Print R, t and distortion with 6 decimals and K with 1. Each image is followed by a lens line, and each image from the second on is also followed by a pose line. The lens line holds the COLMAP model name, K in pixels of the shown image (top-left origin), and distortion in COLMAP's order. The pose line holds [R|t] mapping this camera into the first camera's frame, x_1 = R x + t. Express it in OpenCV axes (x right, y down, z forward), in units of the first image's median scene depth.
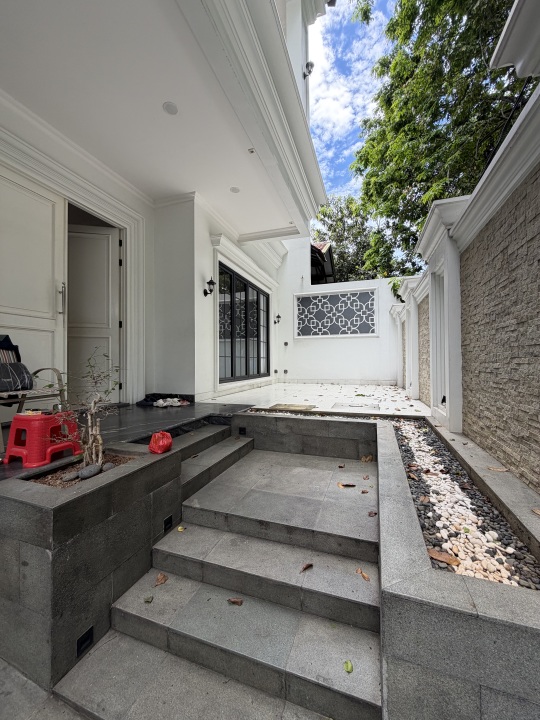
lens RADIAL K [[287.3, 0, 269.2], [0, 287.3, 359.6], [0, 0, 1]] dist [0.000051, -0.000145]
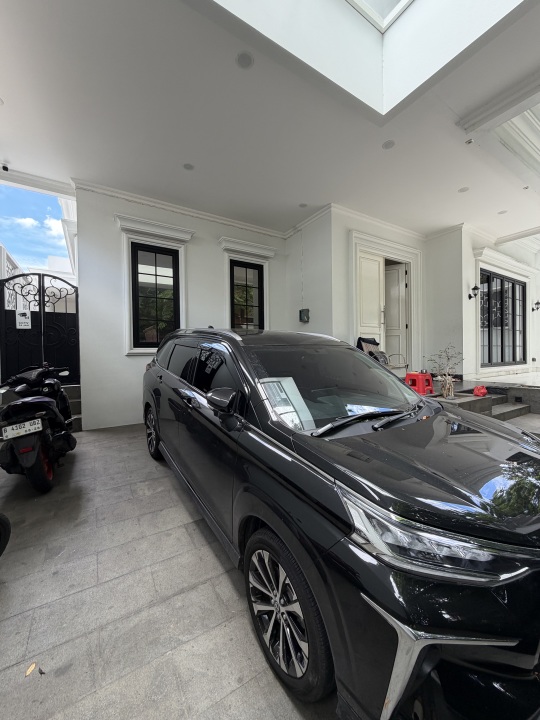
lens RADIAL K [[287.3, 0, 271.9], [0, 287.3, 359.4], [0, 0, 1]] dist [0.000051, -0.000145]
pose [[0.781802, 0.001314, -0.623526, -0.106190], [0.017387, 0.999563, 0.023907, 0.002592], [0.623285, -0.029532, 0.781437, -0.539119]]
